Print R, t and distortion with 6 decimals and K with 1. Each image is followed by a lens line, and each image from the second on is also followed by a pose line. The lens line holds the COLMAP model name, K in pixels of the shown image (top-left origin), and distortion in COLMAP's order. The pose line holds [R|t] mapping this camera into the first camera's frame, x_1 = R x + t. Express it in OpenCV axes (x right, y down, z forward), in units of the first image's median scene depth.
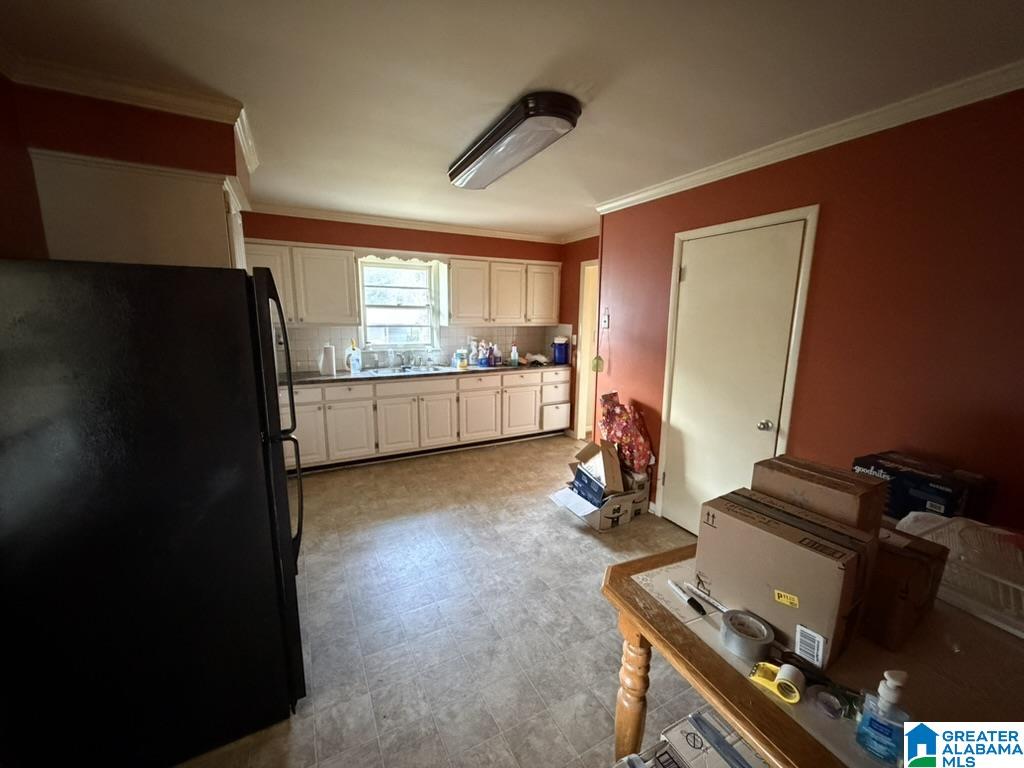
lens RADIAL K [[405.5, 0, 509.3], [0, 405.5, 385.8], [0, 0, 1]] dist [0.000721, -0.000552]
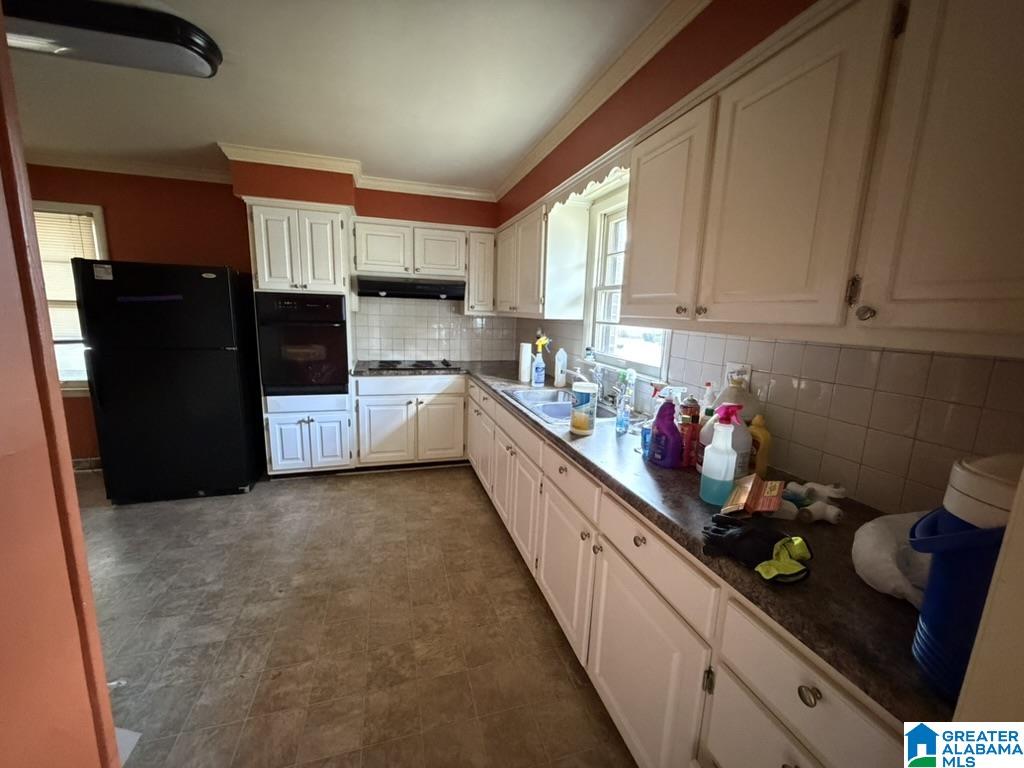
lens RADIAL K [[430.4, 0, 512.0], [0, 430.4, 384.0], [0, 0, 1]] dist [-0.000416, -0.000188]
pose [[-0.192318, 0.147871, -0.970128, 0.369992], [-0.218923, 0.957203, 0.189300, -0.177796], [0.956602, 0.248789, -0.151715, 1.241764]]
